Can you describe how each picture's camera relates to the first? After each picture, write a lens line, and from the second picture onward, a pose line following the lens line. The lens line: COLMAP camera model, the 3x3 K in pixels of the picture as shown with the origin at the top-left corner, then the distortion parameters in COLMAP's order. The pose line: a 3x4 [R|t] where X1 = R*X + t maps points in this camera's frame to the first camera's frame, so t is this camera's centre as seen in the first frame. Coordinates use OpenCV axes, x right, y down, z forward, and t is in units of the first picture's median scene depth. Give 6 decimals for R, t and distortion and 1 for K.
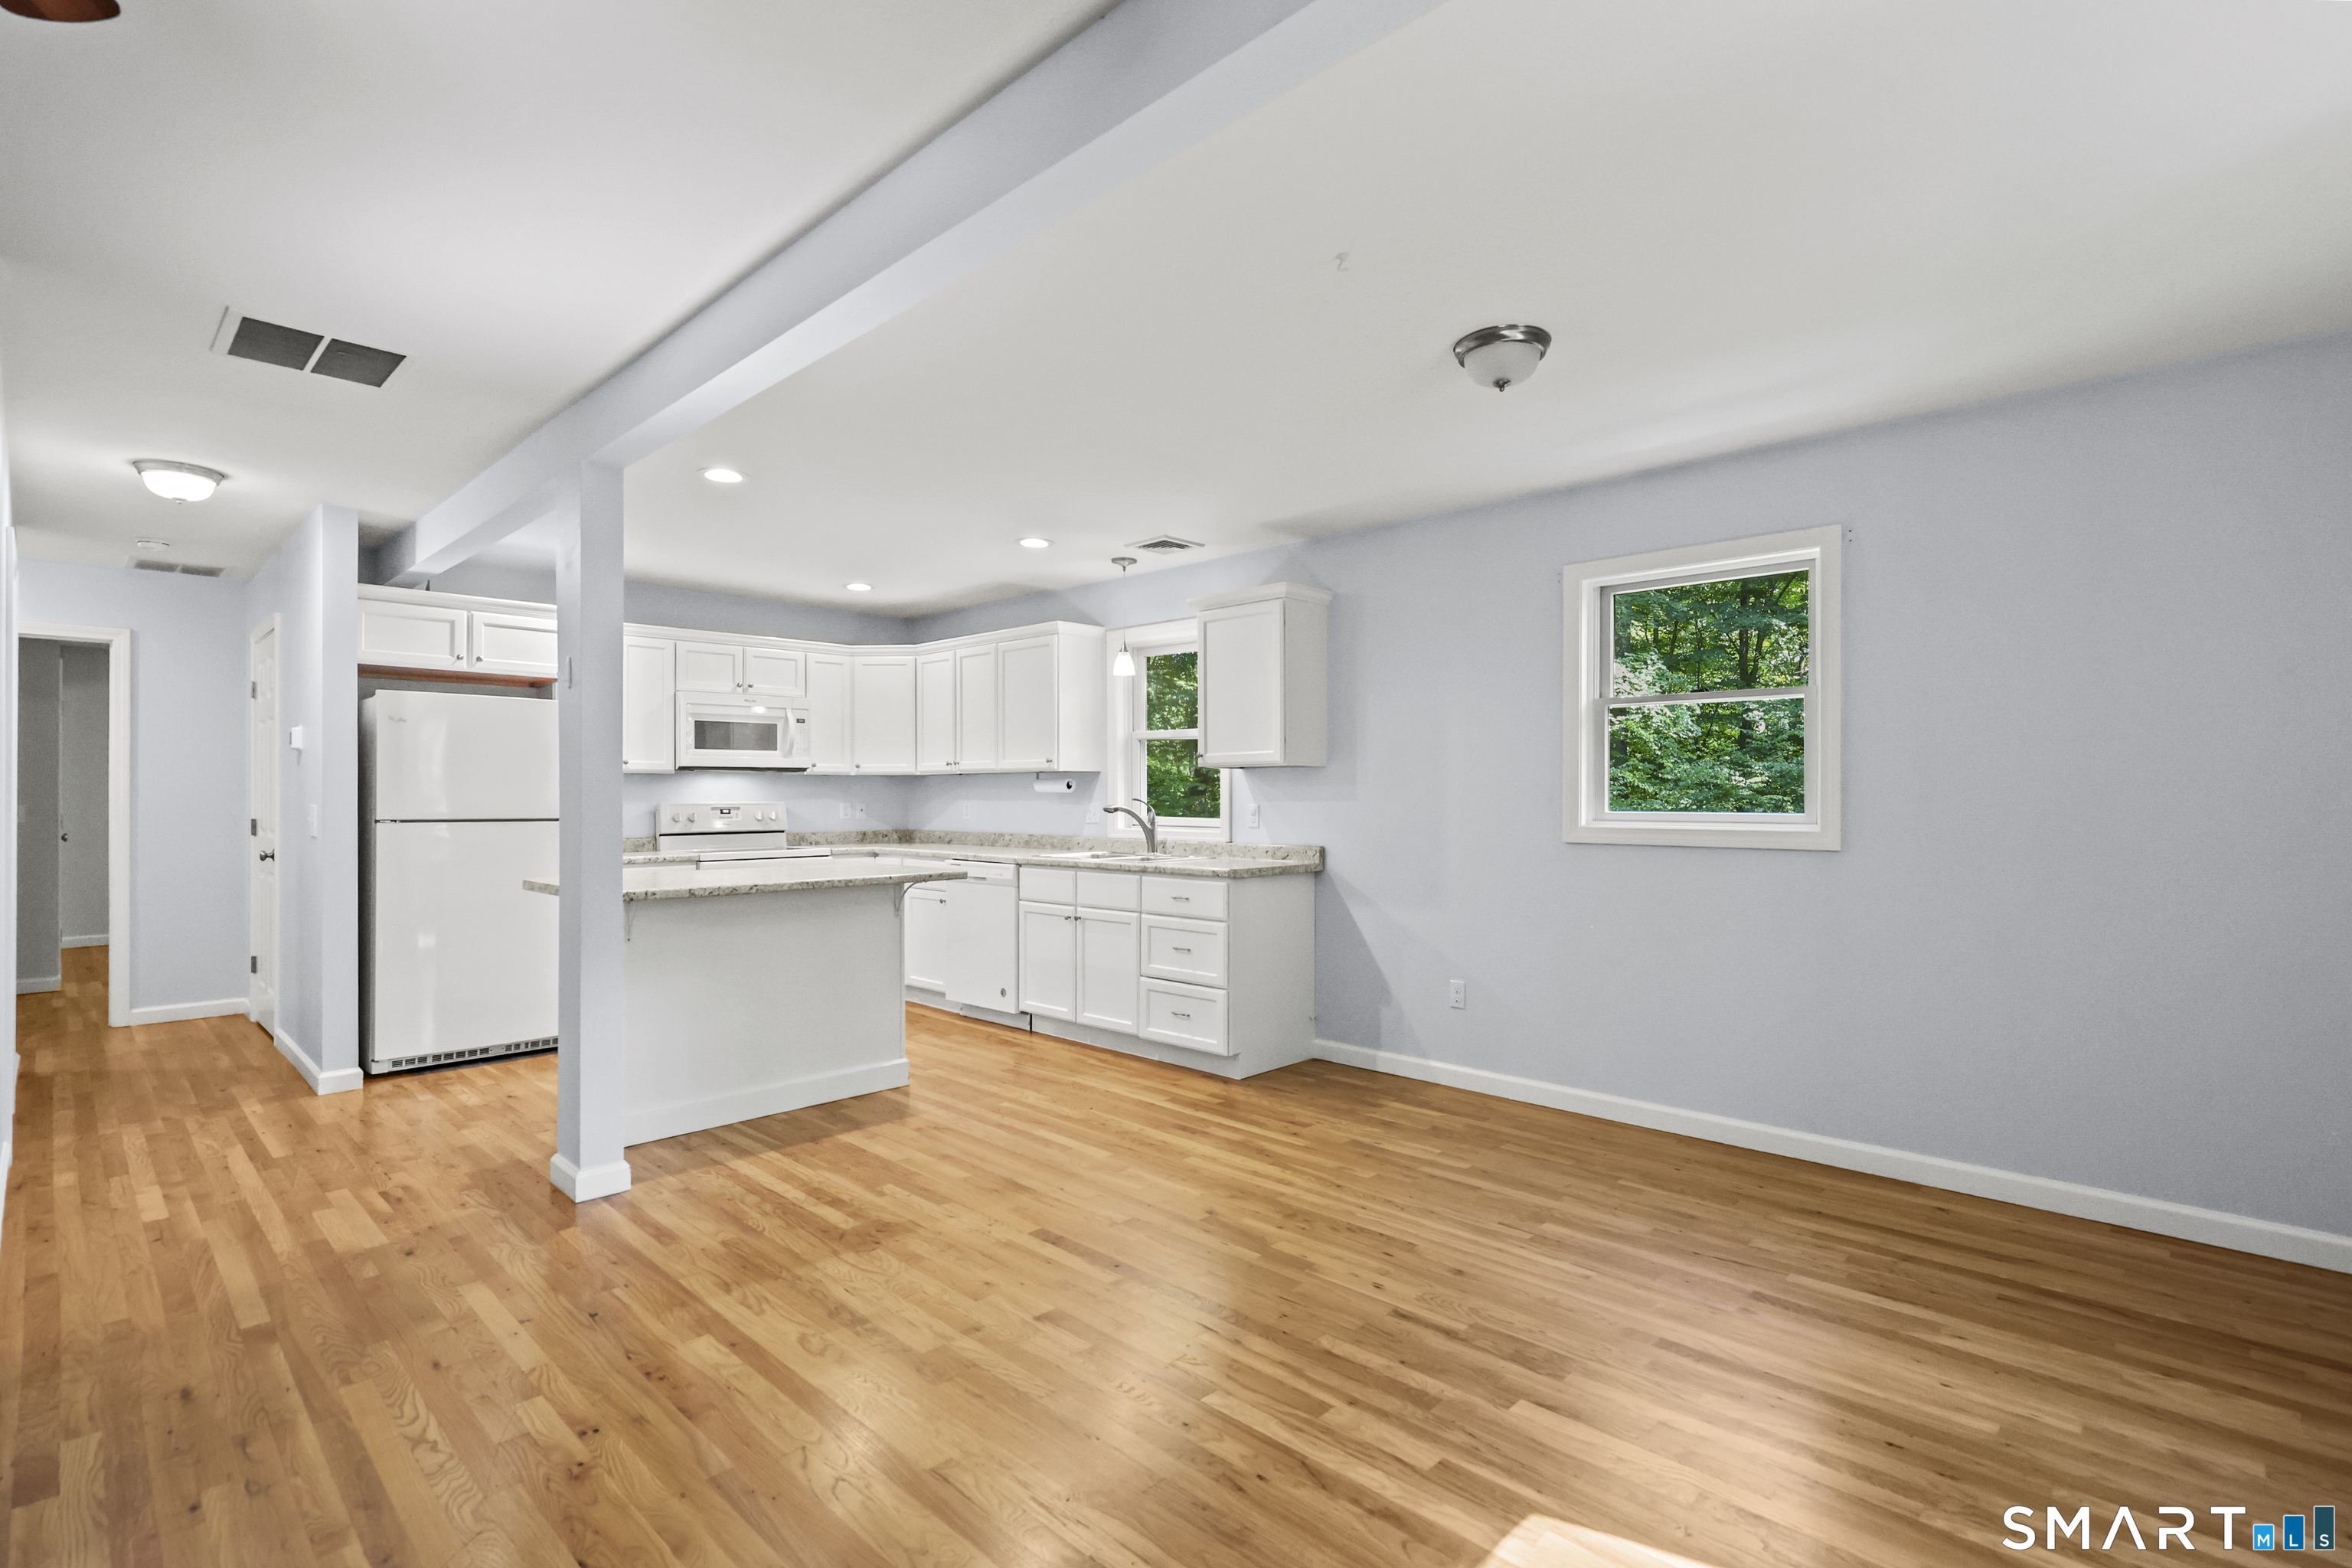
lens RADIAL K [[1093.2, 0, 1186.5], [0, 1093.2, 797.7], [0, 0, 1]] dist [0.002421, 0.001273]
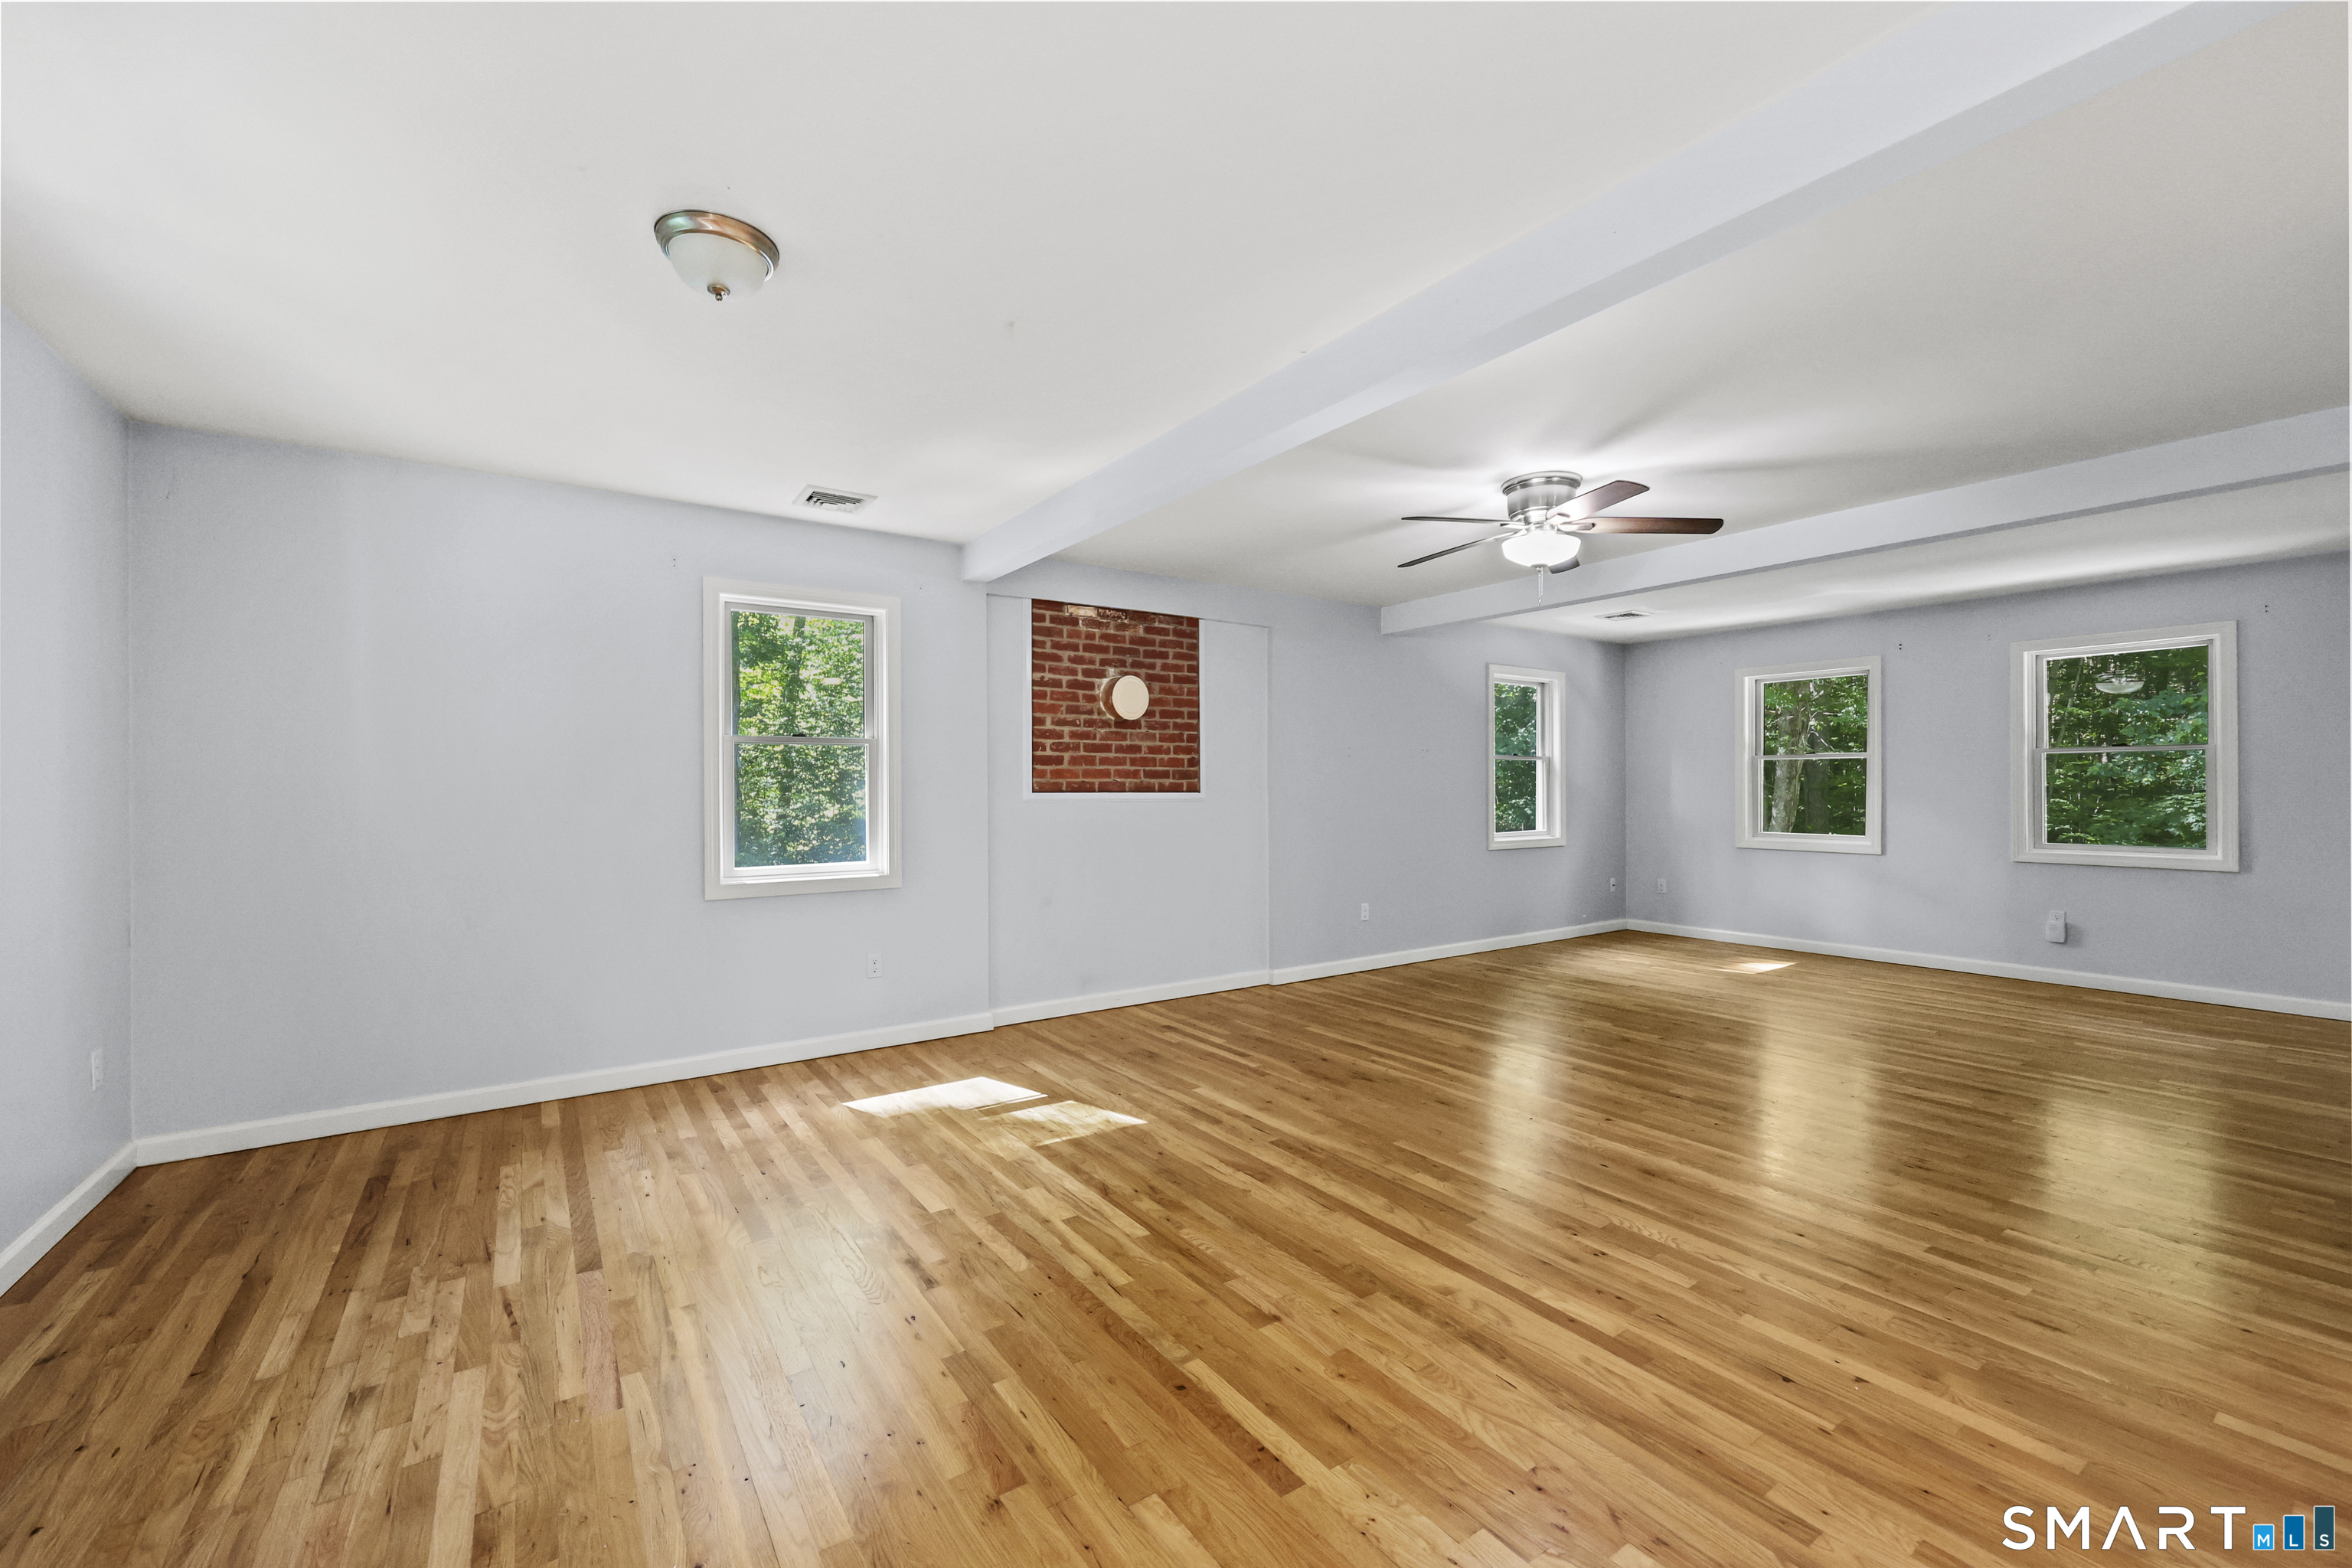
lens RADIAL K [[945.6, 0, 1169.5], [0, 945.6, 785.9], [0, 0, 1]] dist [-0.000724, -0.000278]
pose [[-0.978405, 0.004134, 0.206654, -0.116610], [0.004556, 0.999988, 0.001566, -0.002046], [-0.206645, 0.002474, -0.978413, 0.984154]]
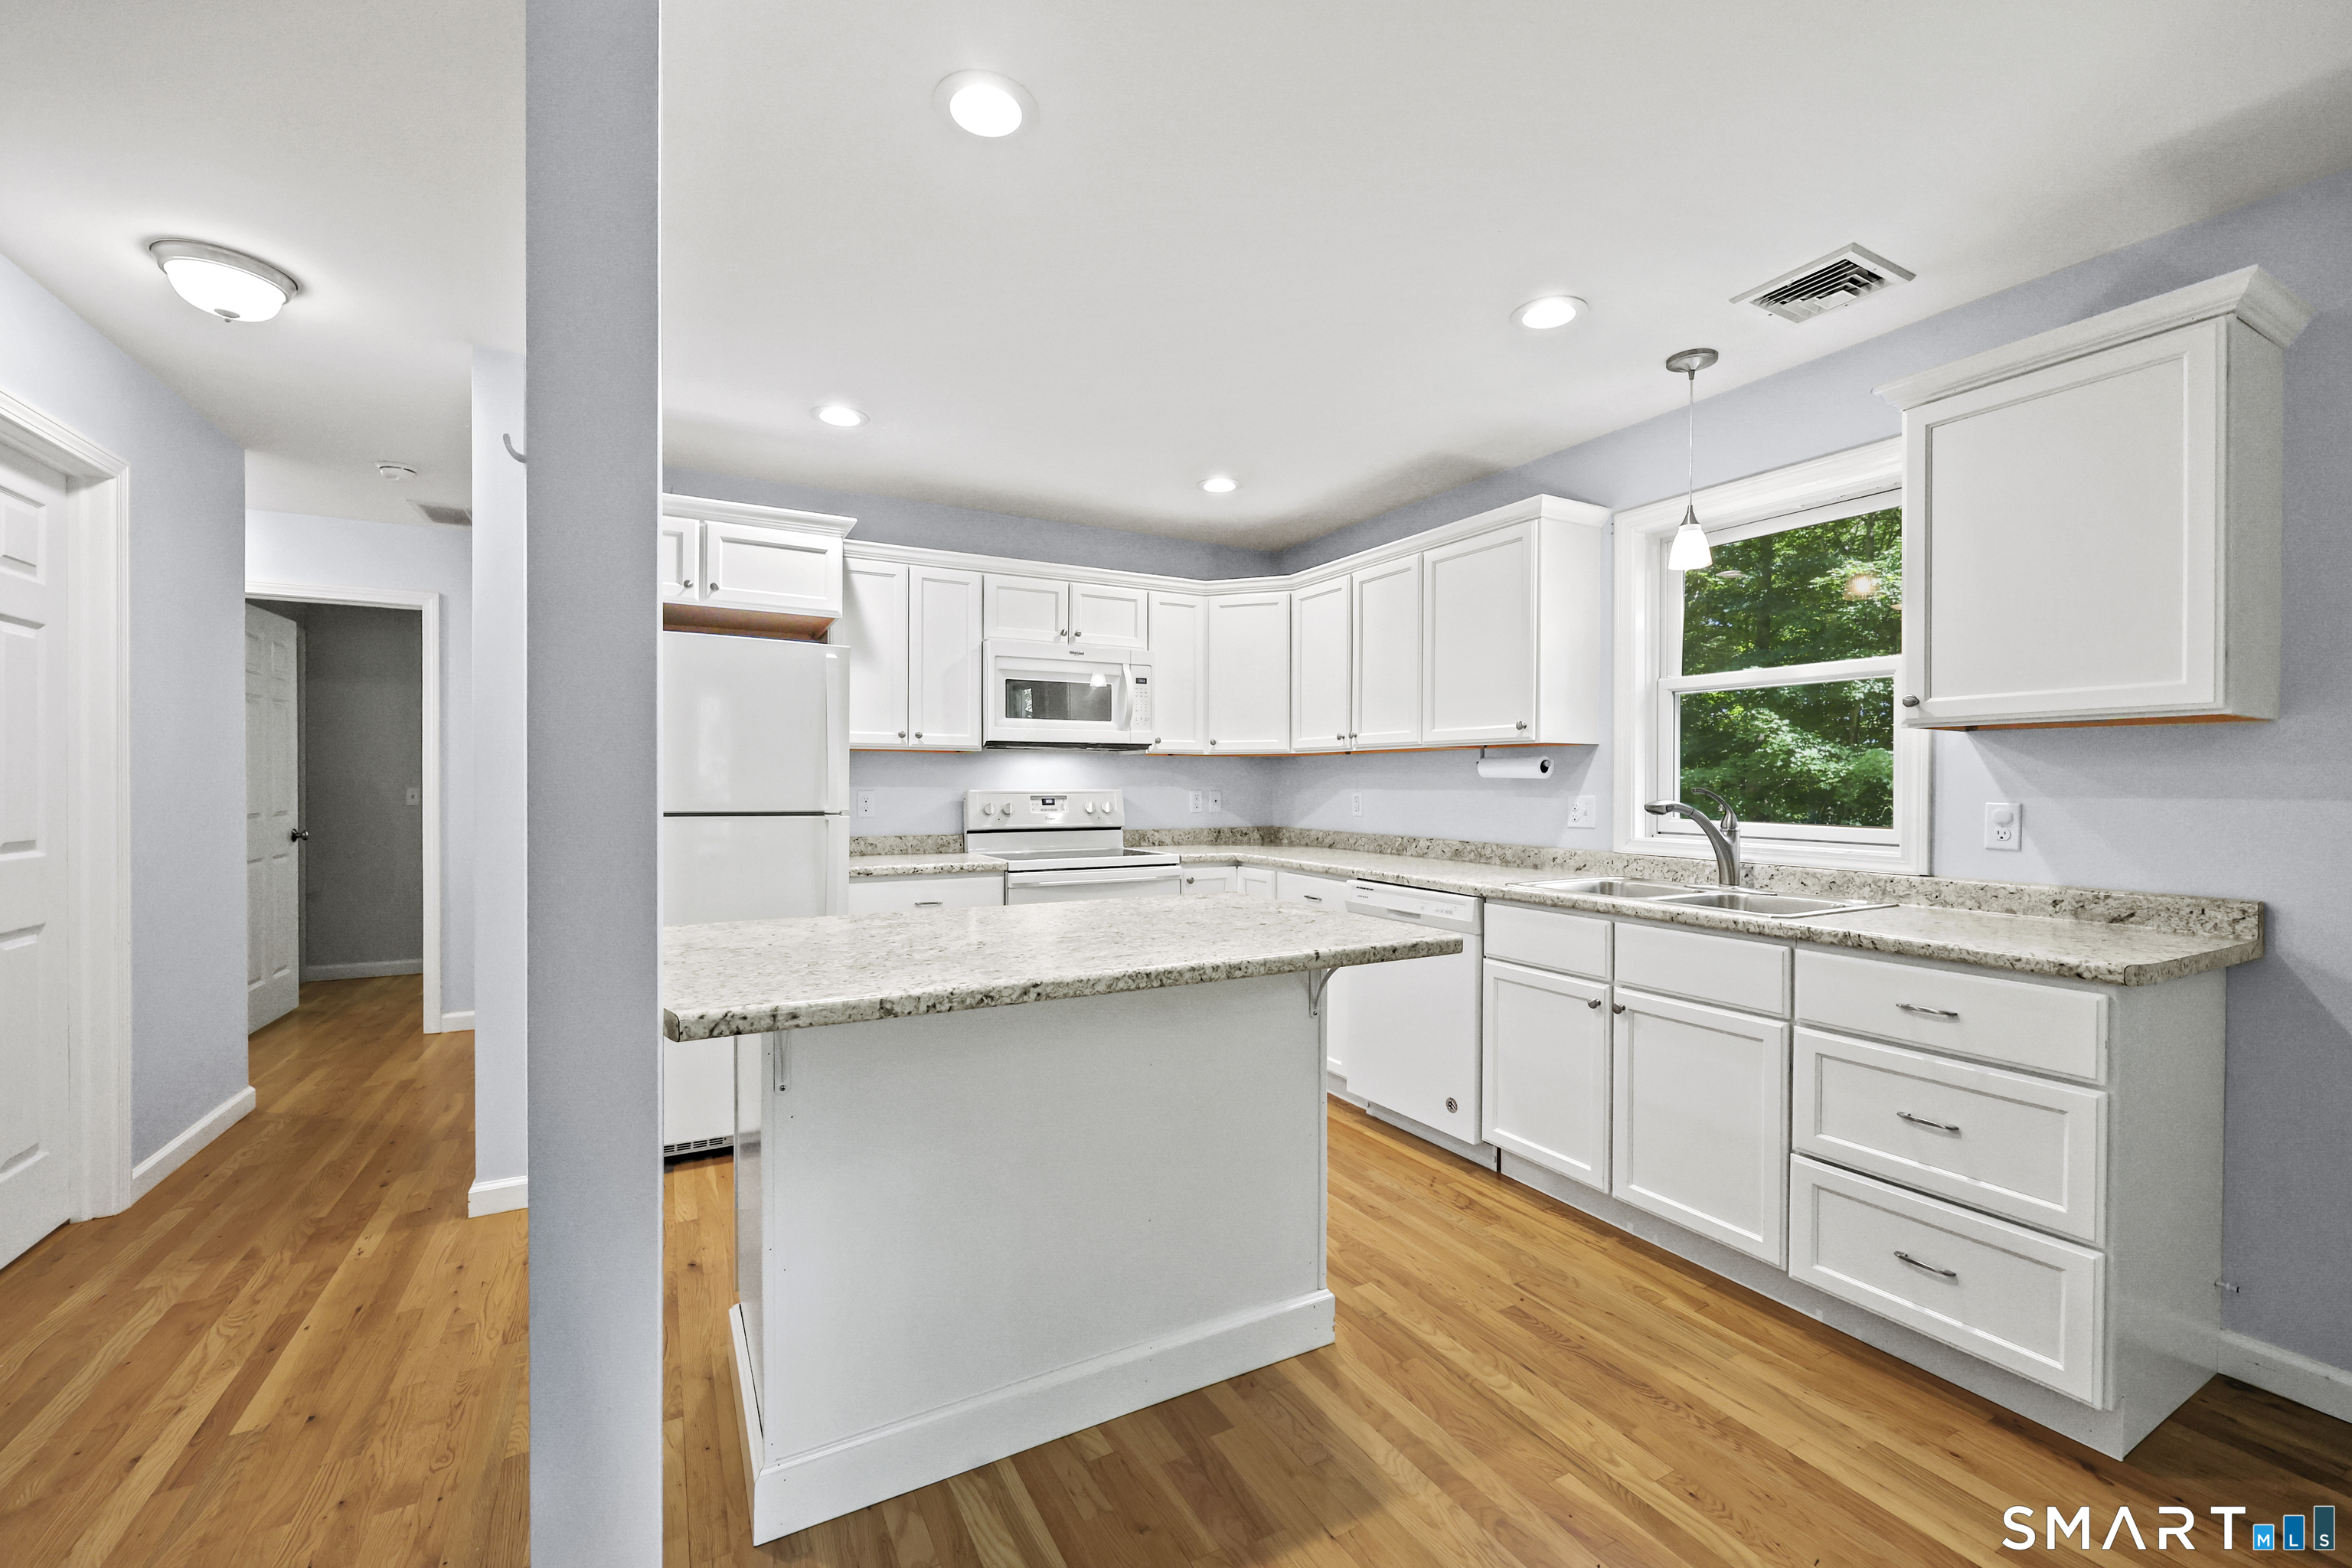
lens RADIAL K [[945.6, 0, 1173.5], [0, 945.6, 791.3], [0, 0, 1]] dist [-0.000724, -0.000278]
pose [[0.952945, 0.007060, -0.303062, -0.185789], [-0.005419, 0.999966, 0.006257, 0.000751], [0.303095, -0.004321, 0.952950, 0.535416]]
